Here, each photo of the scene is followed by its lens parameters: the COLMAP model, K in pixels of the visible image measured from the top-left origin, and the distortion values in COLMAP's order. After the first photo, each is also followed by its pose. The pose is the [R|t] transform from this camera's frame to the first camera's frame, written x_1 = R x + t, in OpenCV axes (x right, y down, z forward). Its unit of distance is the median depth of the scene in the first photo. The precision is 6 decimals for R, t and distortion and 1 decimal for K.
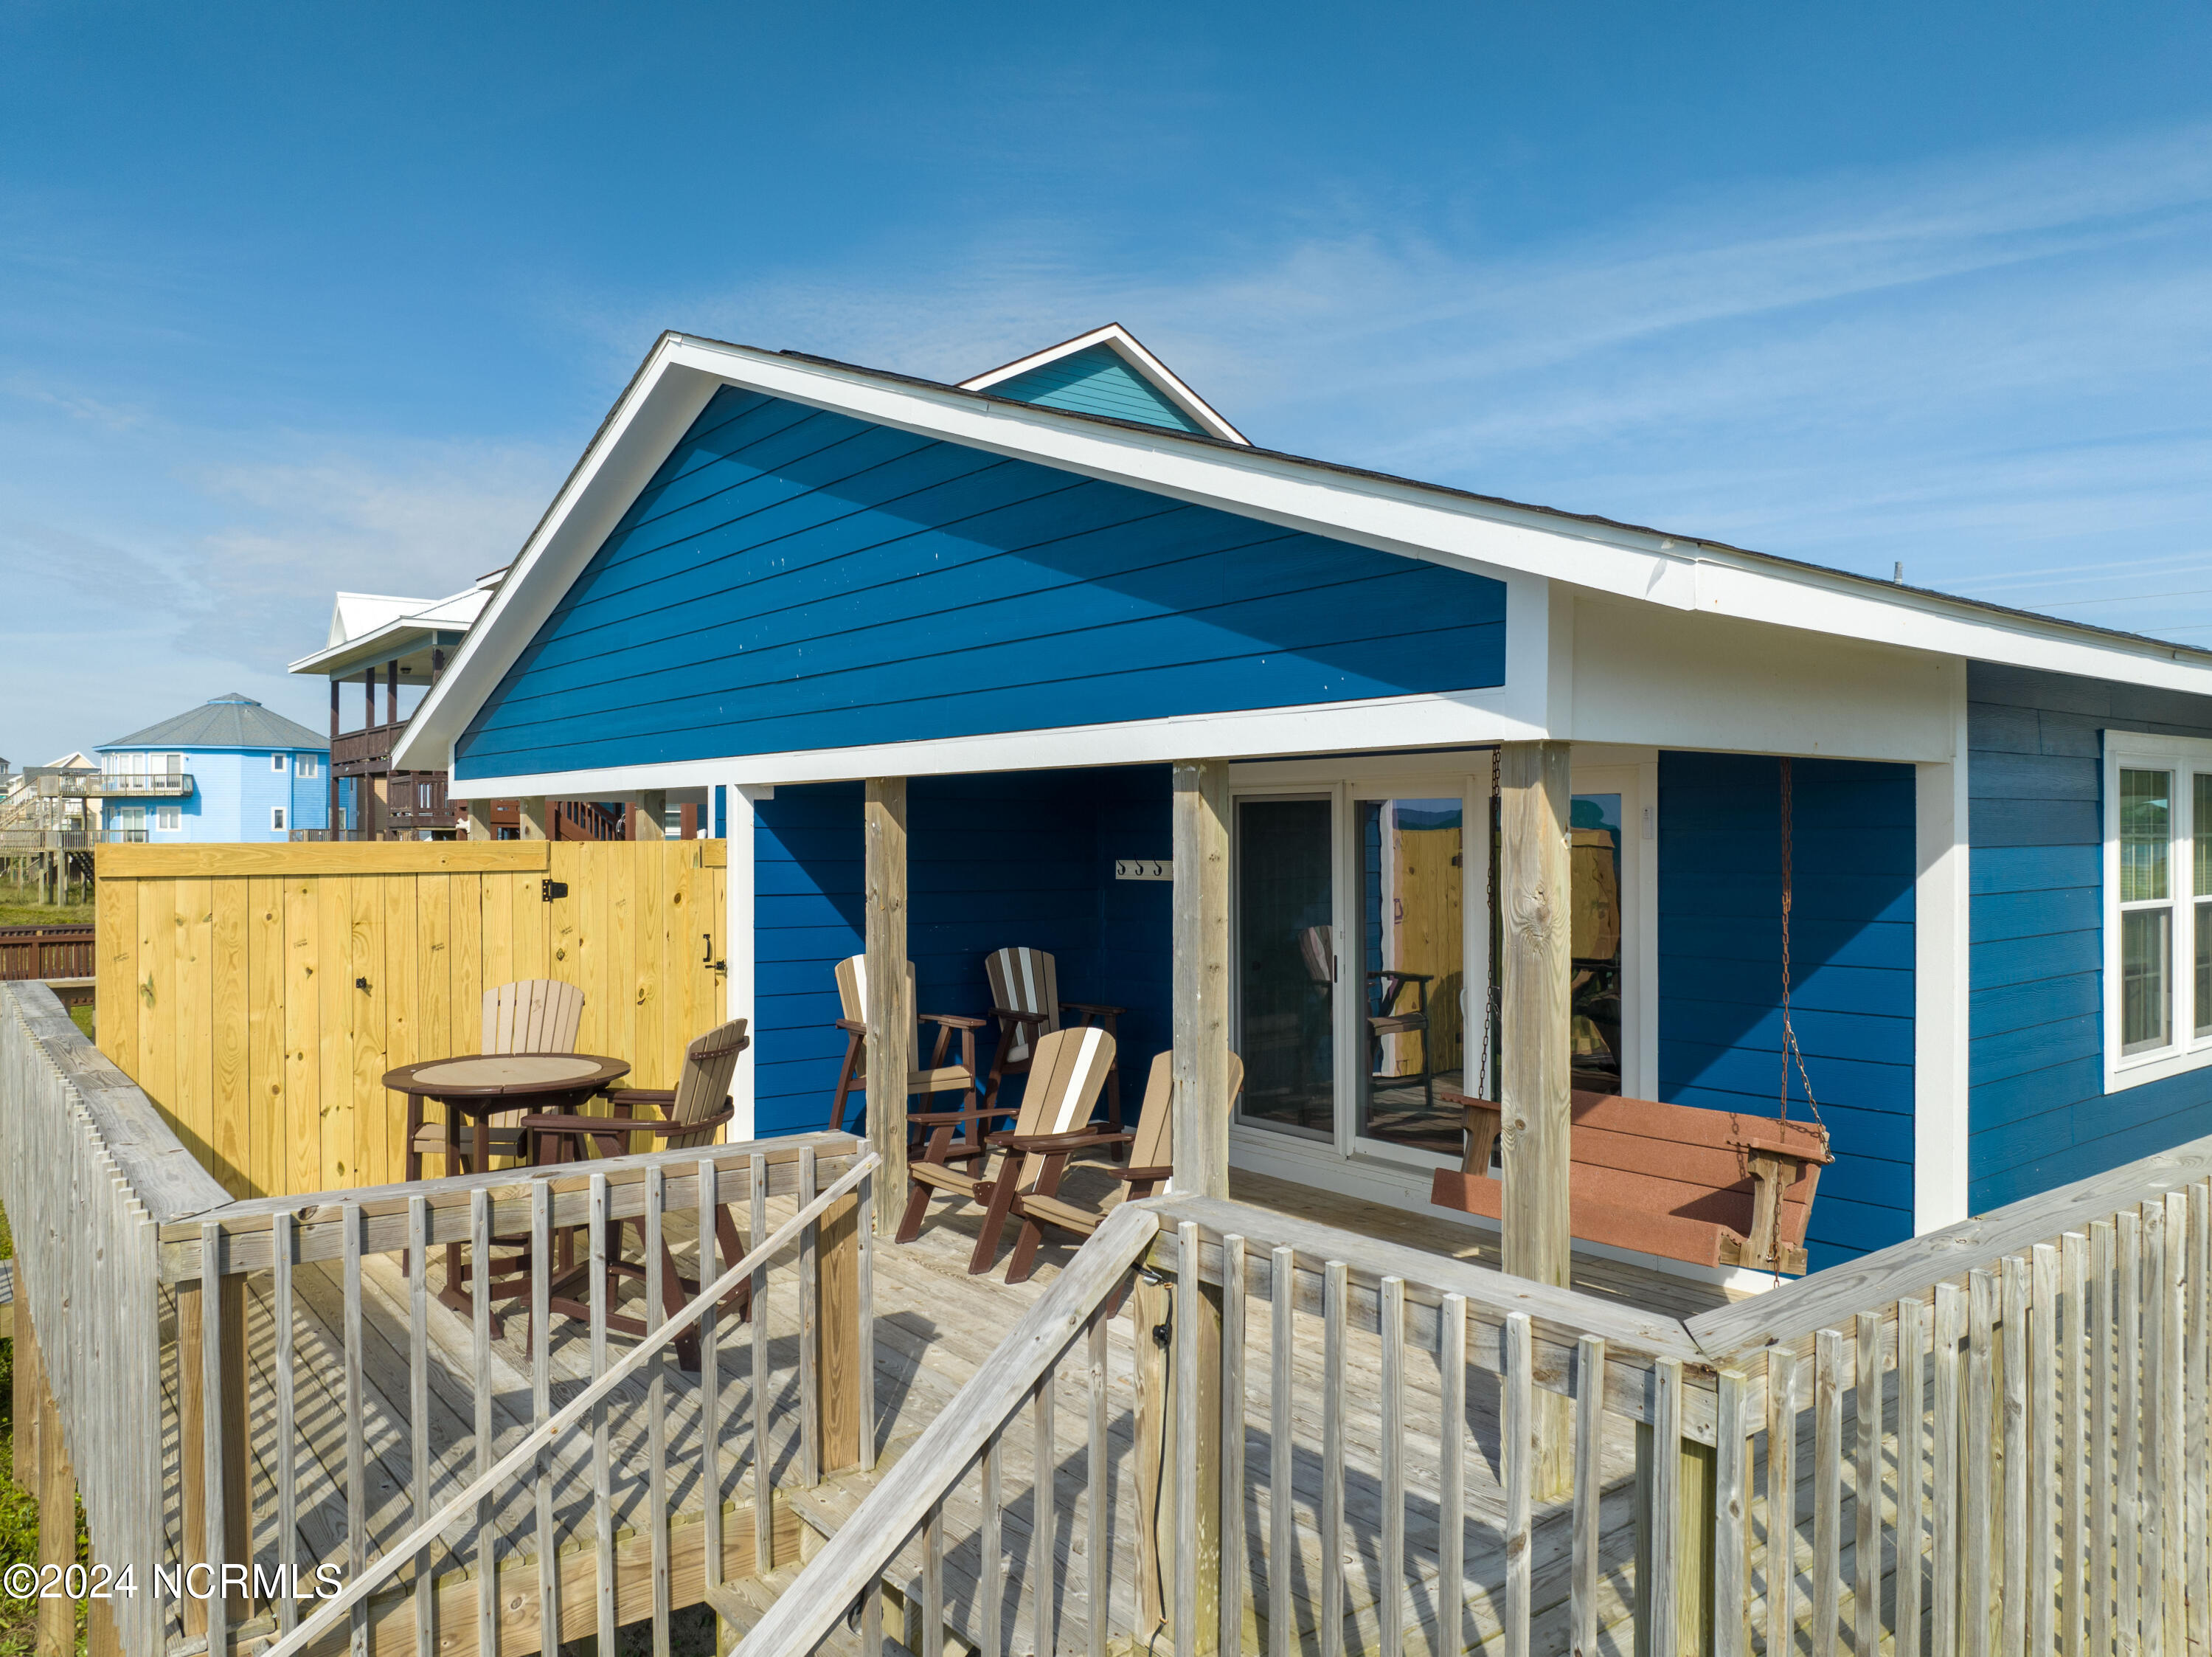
lens RADIAL K [[1551.2, 0, 1146.0], [0, 1551.2, 823.6], [0, 0, 1]] dist [-0.050196, 0.001572]
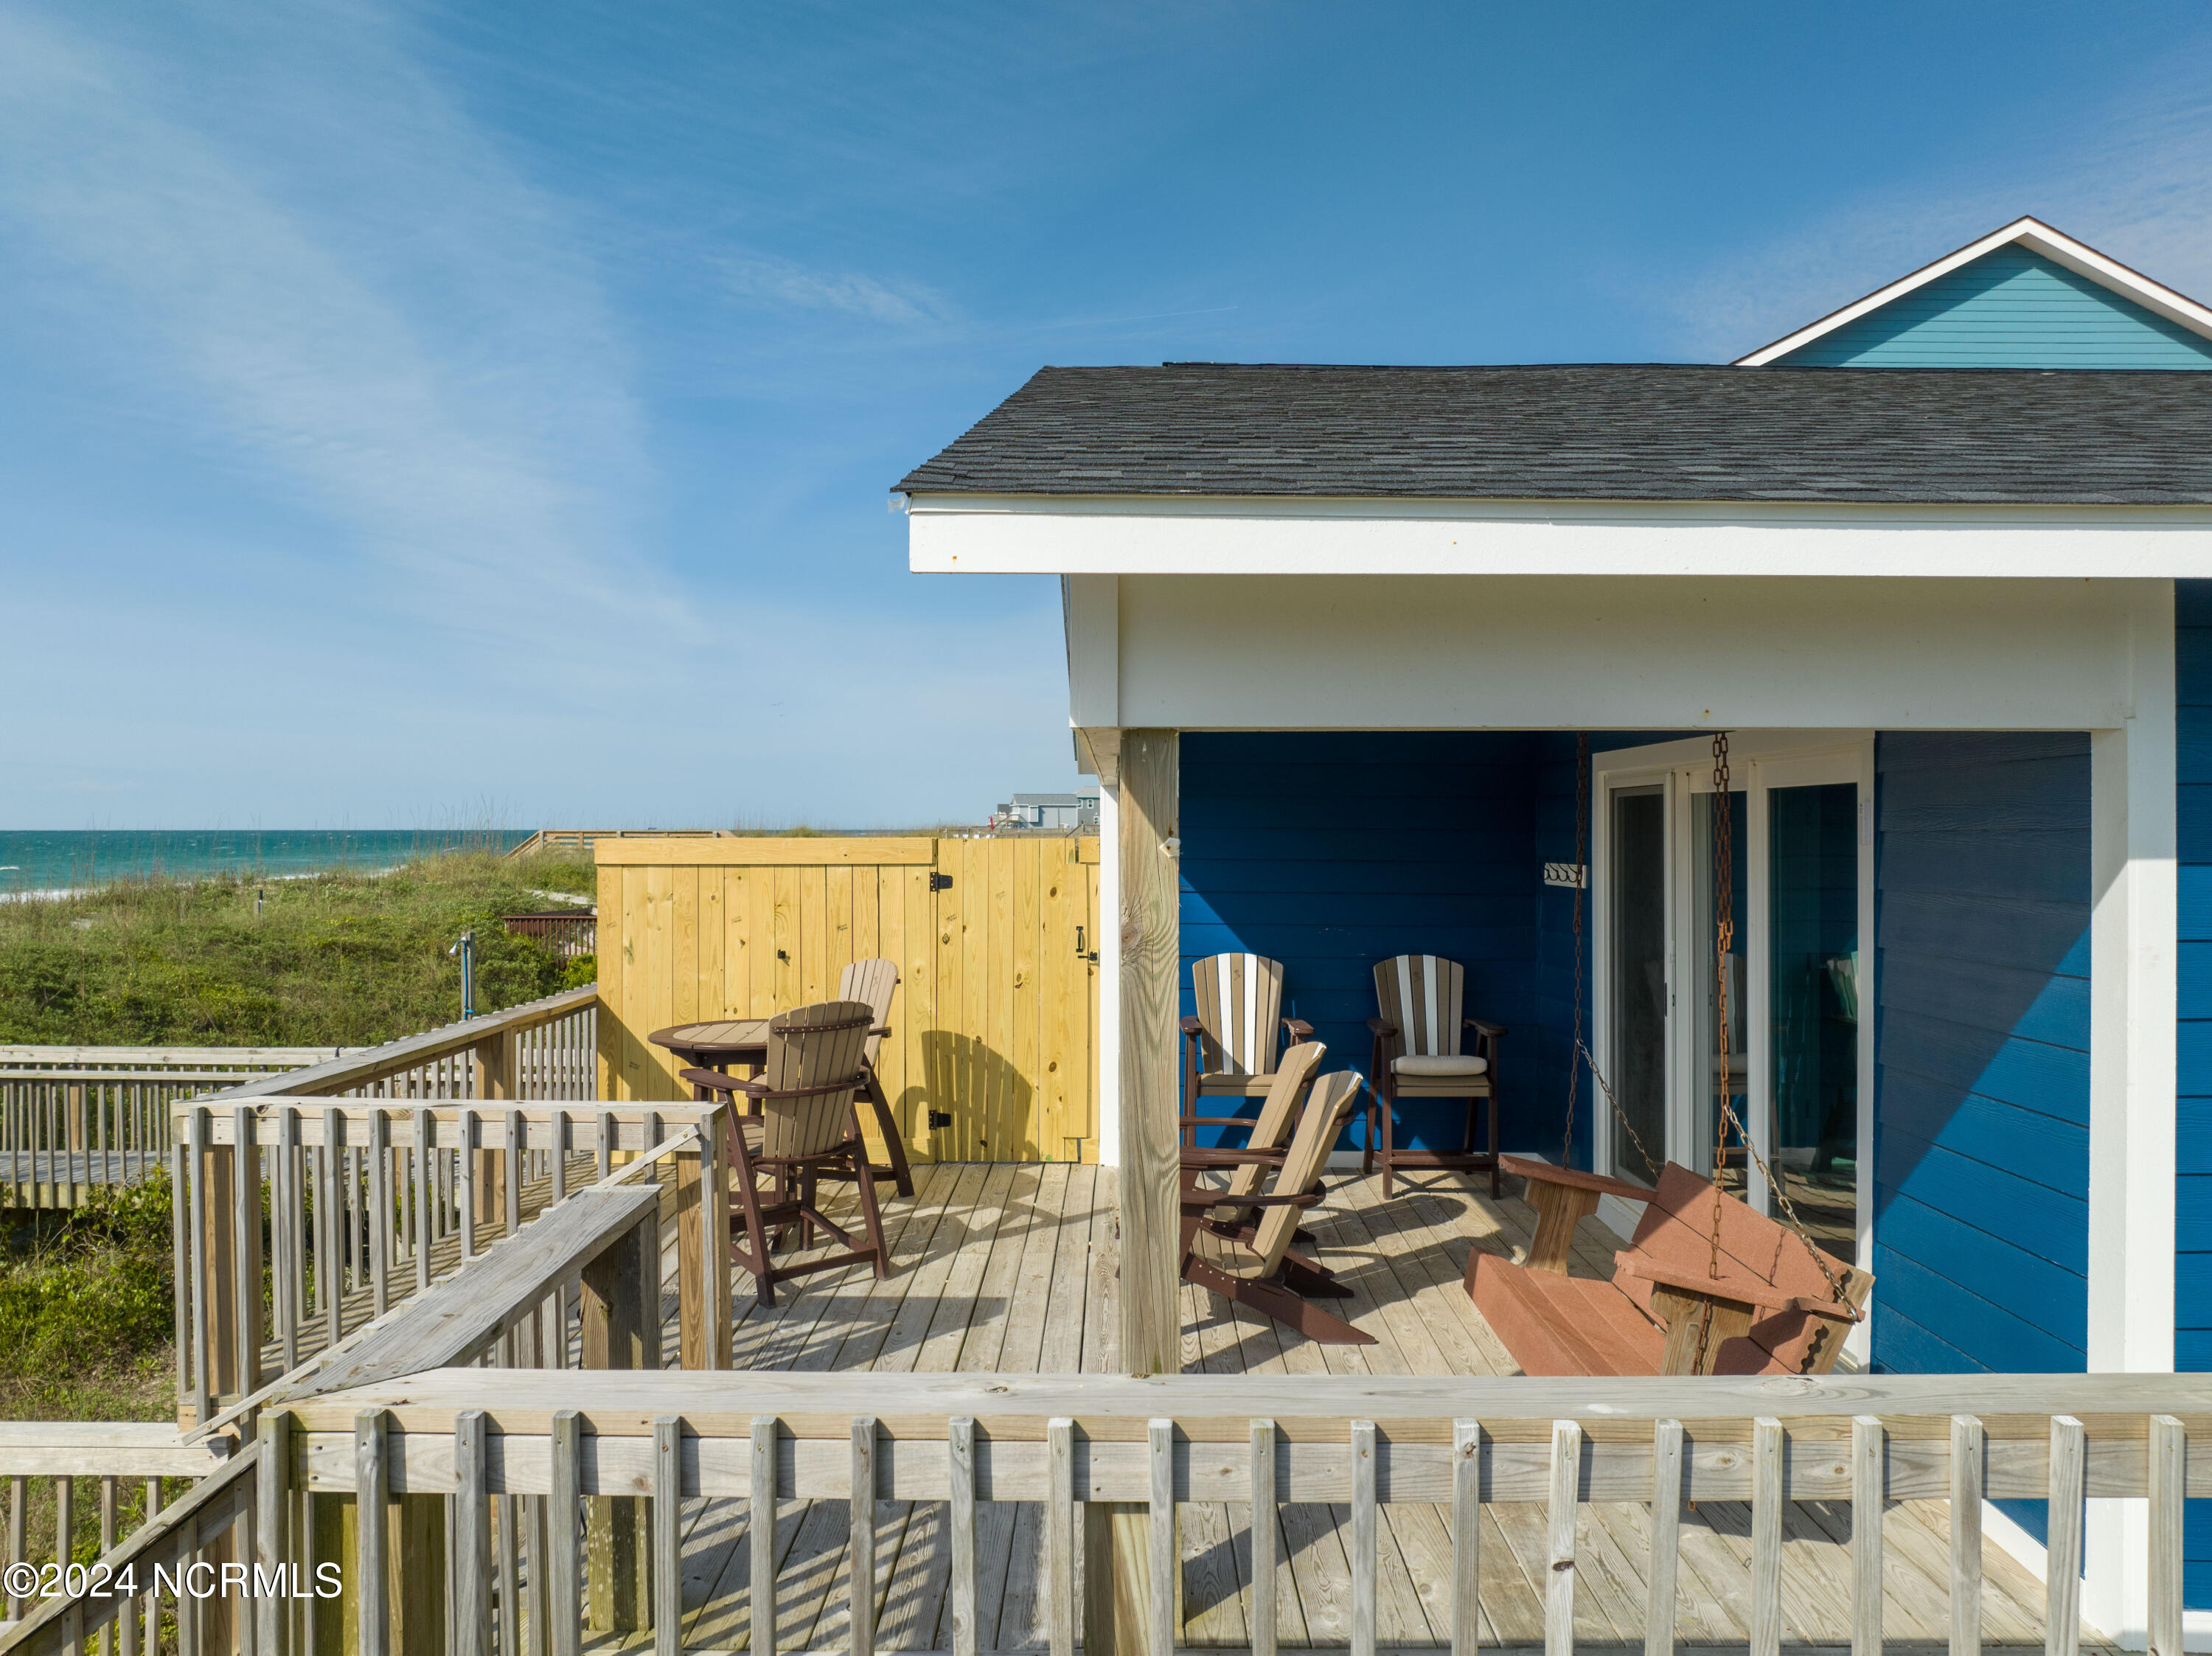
lens RADIAL K [[1571.4, 0, 1136.5], [0, 1571.4, 829.9], [0, 0, 1]] dist [-0.034432, 0.000168]
pose [[0.785548, 0.002998, -0.618793, 0.445404], [0.001369, 0.999977, 0.006583, -0.002043], [0.618799, -0.006019, 0.785527, 0.185767]]
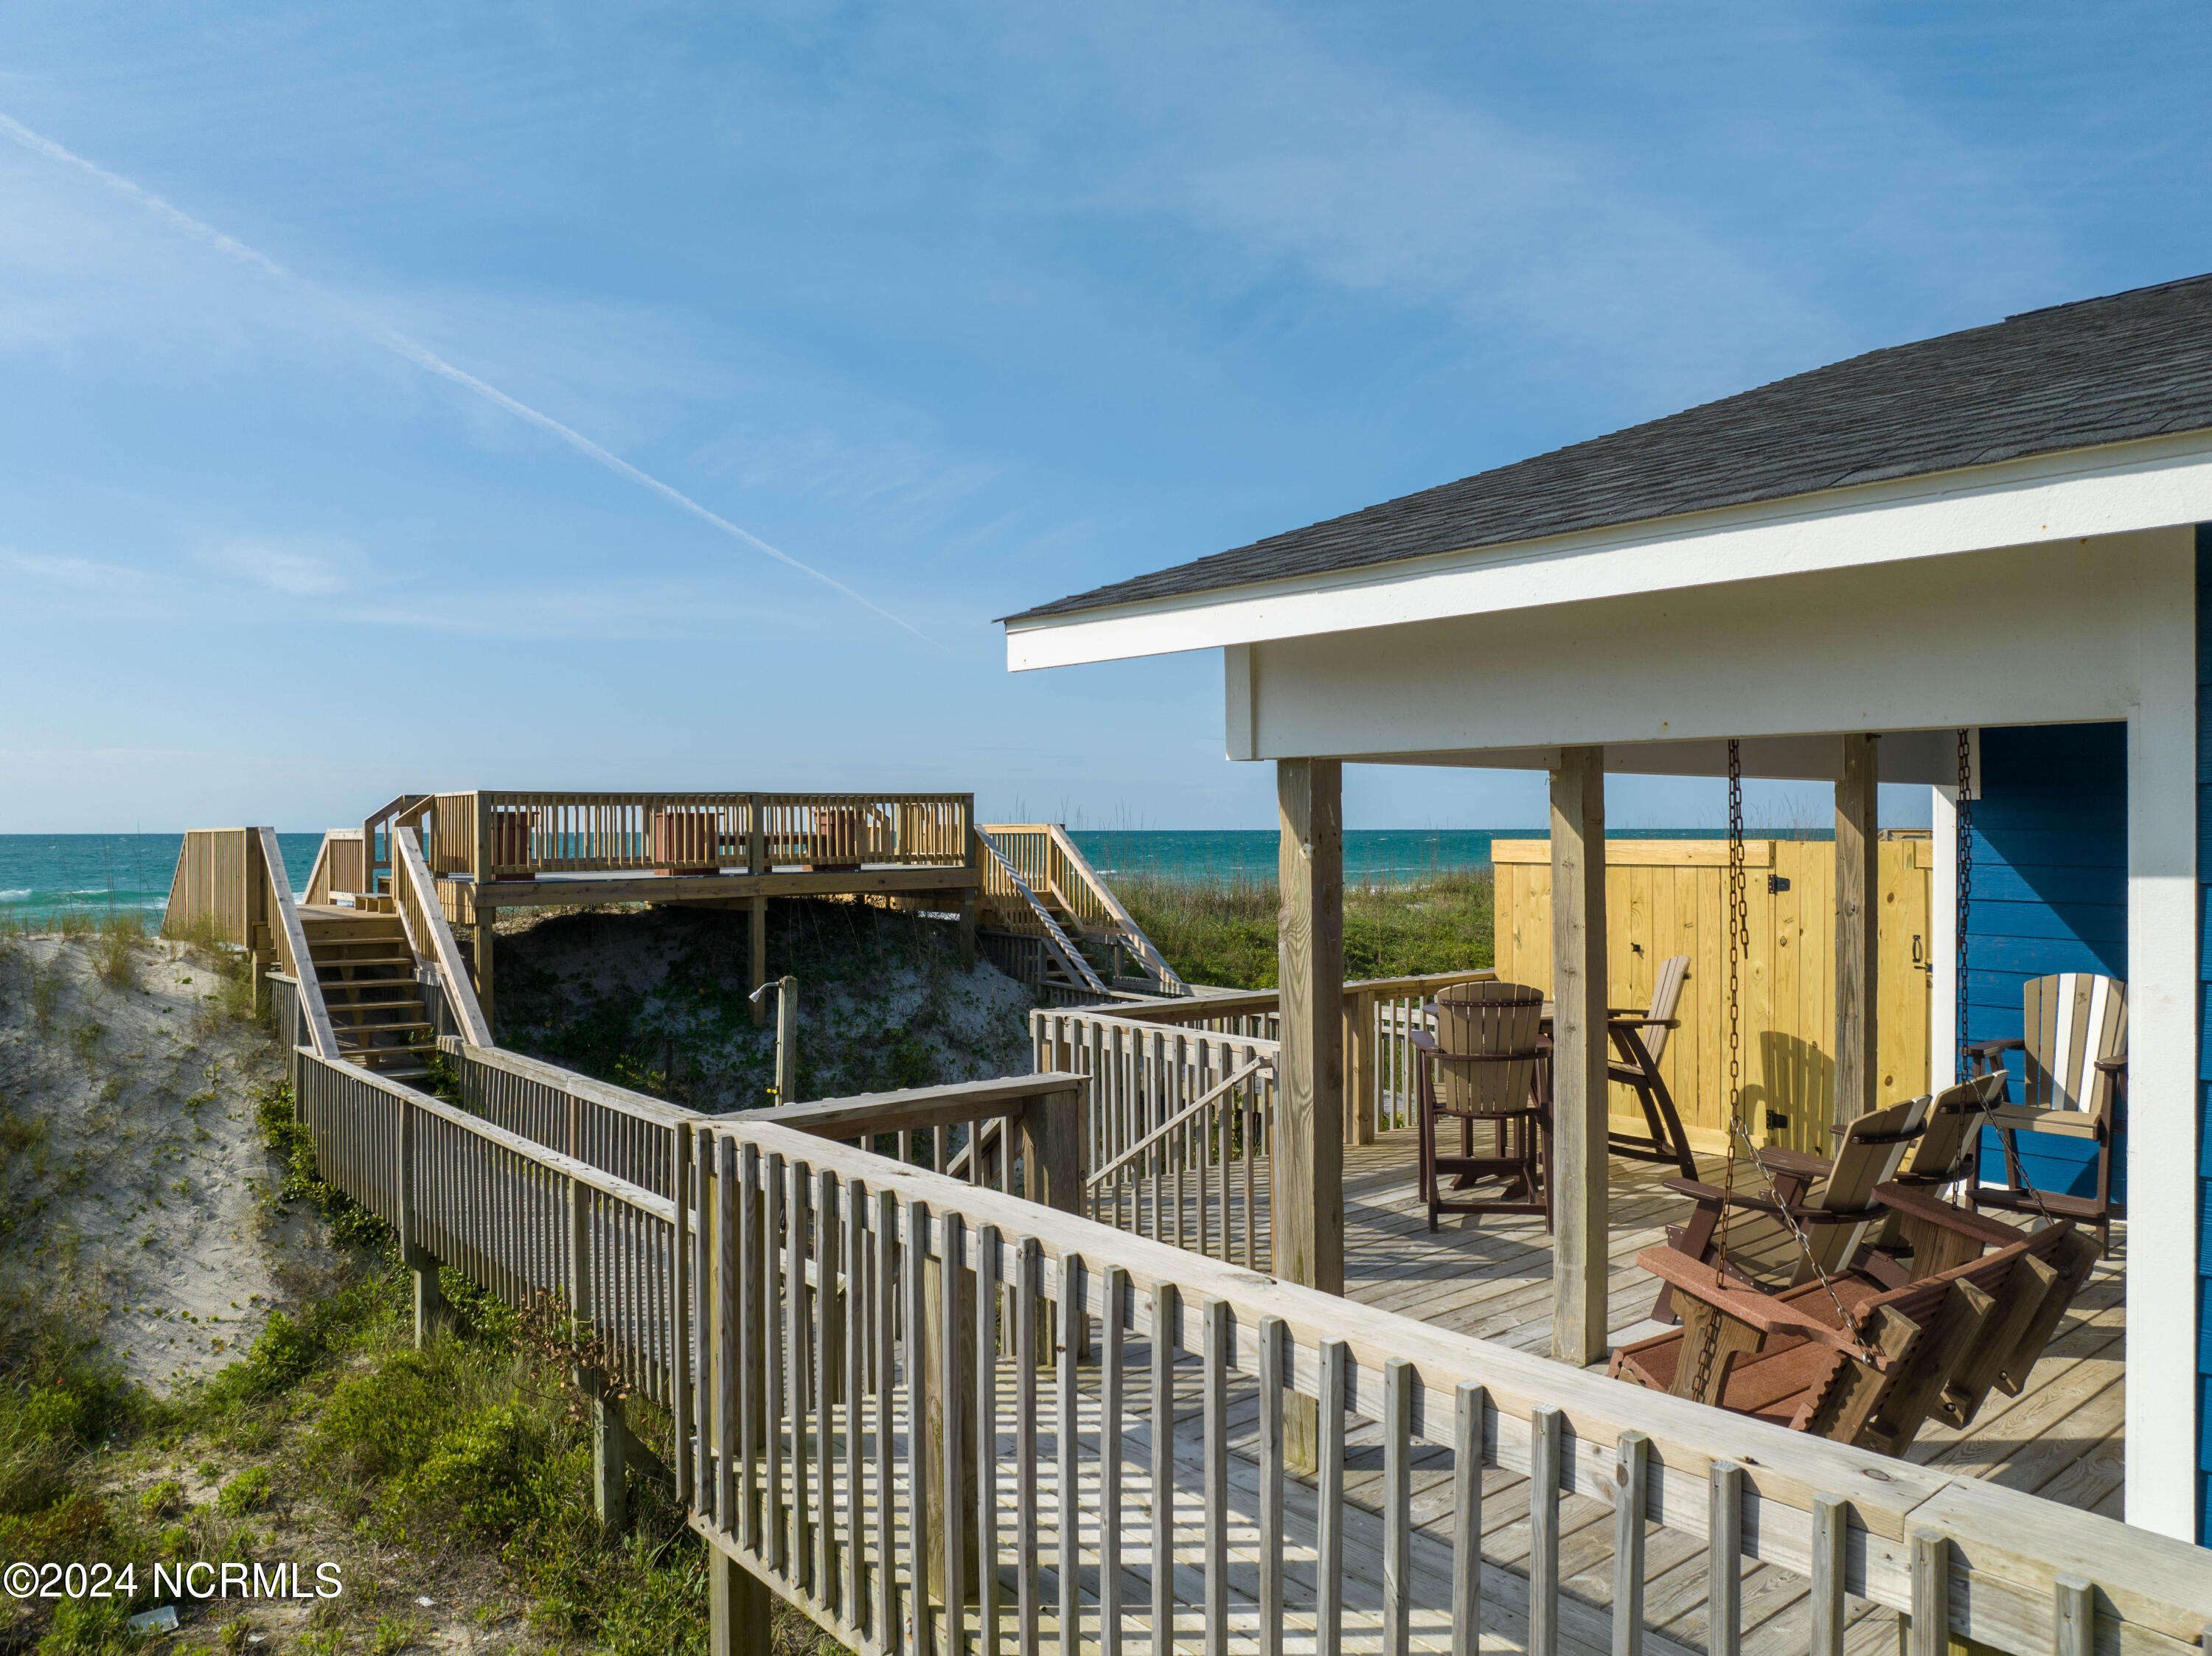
lens RADIAL K [[1577.5, 0, 1106.0], [0, 1577.5, 828.0], [0, 0, 1]] dist [-0.036543, 0.003768]
pose [[0.027411, 0.001997, -0.999622, 0.766758], [0.007102, 0.999972, 0.002192, -0.004377], [0.999599, -0.007159, 0.027396, 0.476246]]
